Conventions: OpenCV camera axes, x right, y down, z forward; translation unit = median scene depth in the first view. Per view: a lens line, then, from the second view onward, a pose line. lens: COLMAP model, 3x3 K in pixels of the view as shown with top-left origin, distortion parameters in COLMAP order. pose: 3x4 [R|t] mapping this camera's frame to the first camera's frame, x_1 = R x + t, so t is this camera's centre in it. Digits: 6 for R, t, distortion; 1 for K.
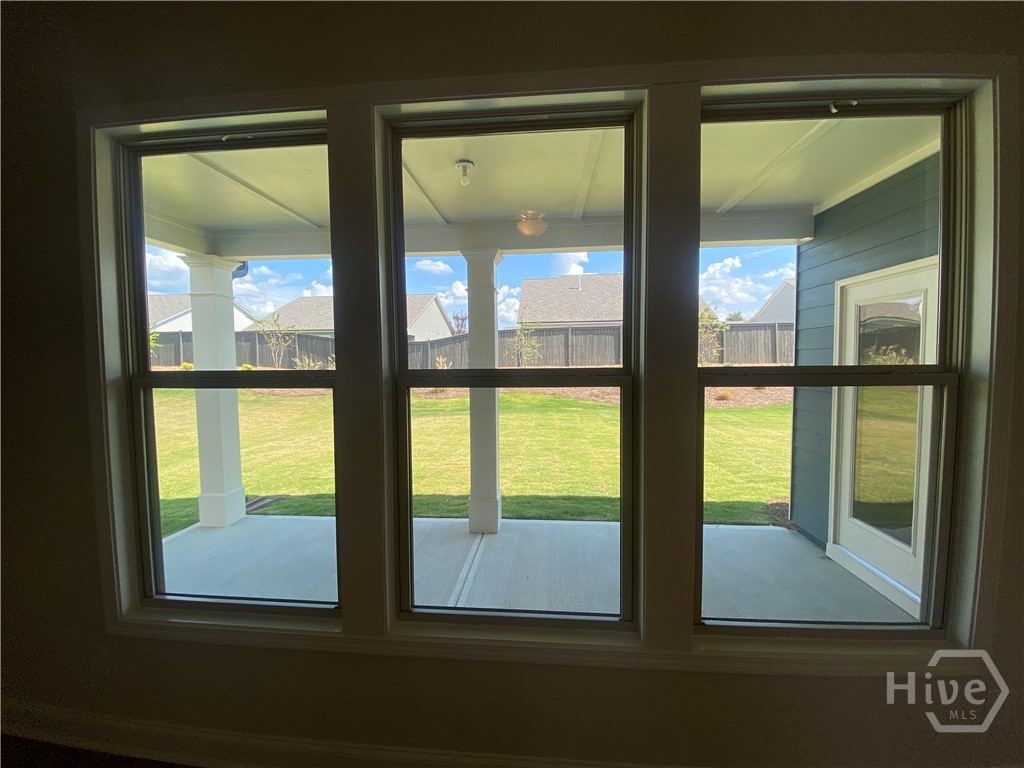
lens RADIAL K [[410.4, 0, 510.5], [0, 410.4, 377.6], [0, 0, 1]] dist [0.019421, -0.017890]
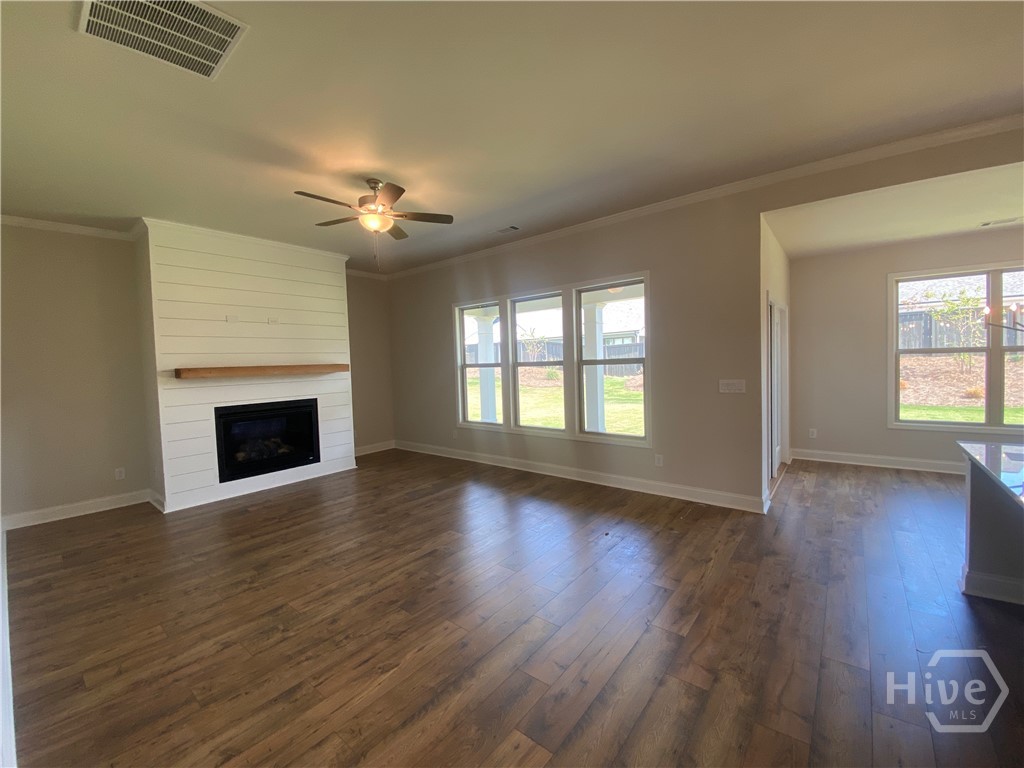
lens RADIAL K [[410.4, 0, 510.5], [0, 410.4, 377.6], [0, 0, 1]] dist [0.019421, -0.017890]
pose [[0.825349, 0.007561, -0.564573, 0.648955], [-0.008173, 0.999966, 0.001444, 0.041204], [0.564564, 0.003422, 0.825382, -0.765458]]
